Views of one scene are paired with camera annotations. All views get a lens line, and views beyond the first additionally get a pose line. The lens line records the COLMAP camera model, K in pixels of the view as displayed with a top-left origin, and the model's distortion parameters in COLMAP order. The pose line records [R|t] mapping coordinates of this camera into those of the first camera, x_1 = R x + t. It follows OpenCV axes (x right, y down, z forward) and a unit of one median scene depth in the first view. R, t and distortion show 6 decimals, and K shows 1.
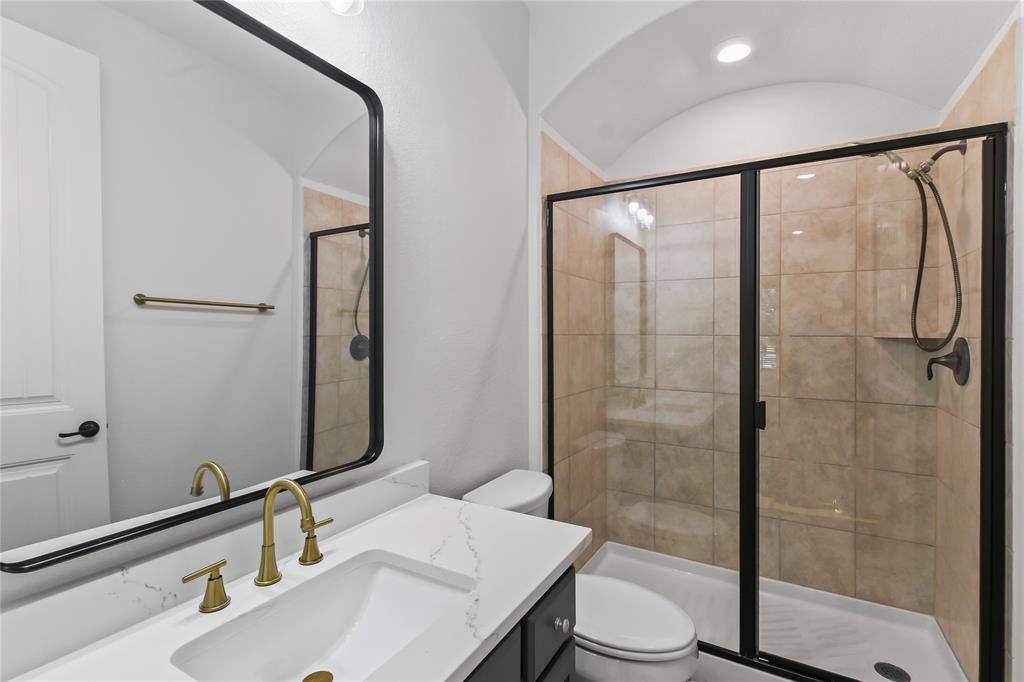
lens RADIAL K [[475.3, 0, 518.2], [0, 475.3, 342.4], [0, 0, 1]] dist [0.009306, -0.003819]
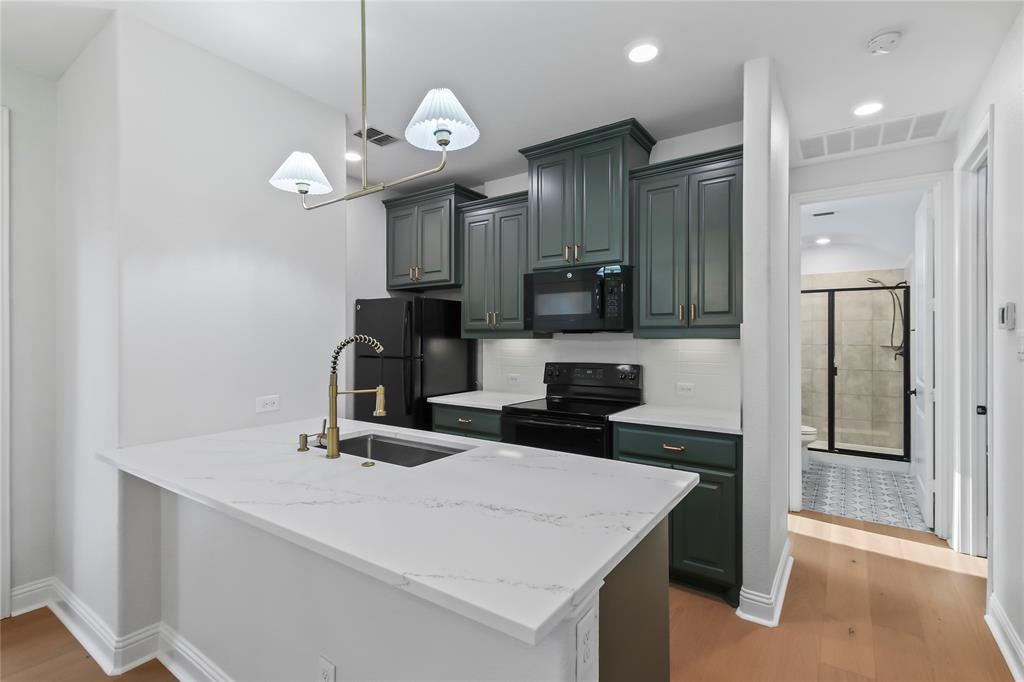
lens RADIAL K [[475.3, 0, 514.2], [0, 475.3, 337.7], [0, 0, 1]] dist [0.009306, -0.003819]
pose [[0.995326, 0.002879, -0.096528, -1.128098], [-0.003723, 0.999956, -0.008559, -0.027448], [0.096500, 0.008879, 0.995293, -2.033469]]
